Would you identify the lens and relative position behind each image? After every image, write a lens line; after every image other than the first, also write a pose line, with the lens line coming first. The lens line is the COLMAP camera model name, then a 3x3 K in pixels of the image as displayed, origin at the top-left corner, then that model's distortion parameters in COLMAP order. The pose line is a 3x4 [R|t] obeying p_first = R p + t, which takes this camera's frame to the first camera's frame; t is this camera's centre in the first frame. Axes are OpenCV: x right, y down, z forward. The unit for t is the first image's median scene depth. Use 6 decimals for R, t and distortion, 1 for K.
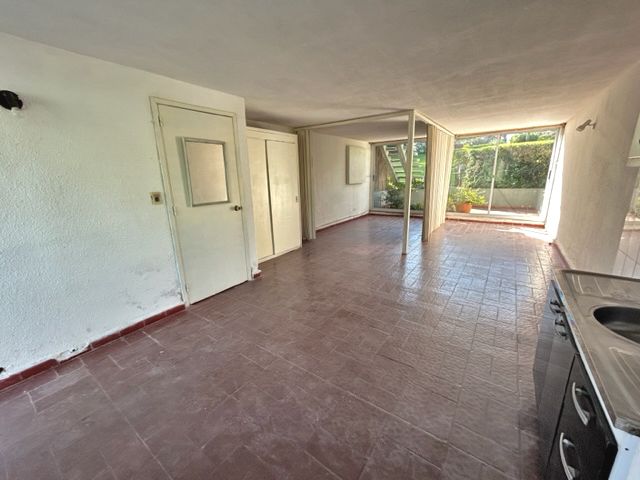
lens RADIAL K [[259.1, 0, 318.1], [0, 259.1, 239.3], [0, 0, 1]] dist [0.001681, 0.000419]
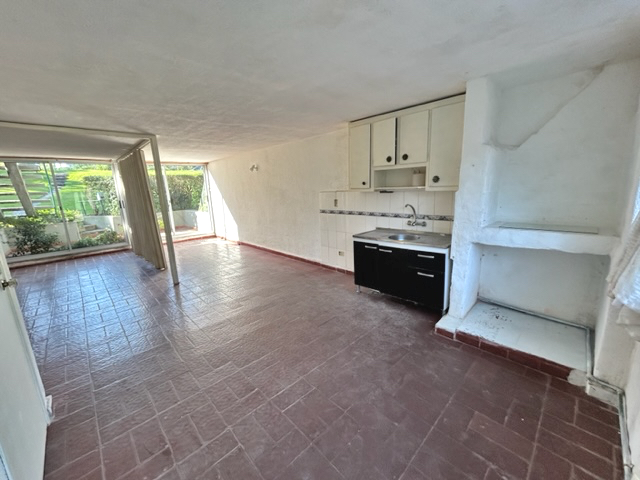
lens RADIAL K [[259.1, 0, 320.4], [0, 259.1, 239.1], [0, 0, 1]] dist [0.001681, 0.000419]
pose [[0.185329, -0.176806, 0.966640, -1.252418], [0.271576, 0.954585, 0.122533, -0.199098], [-0.944404, 0.239808, 0.224928, 0.720205]]
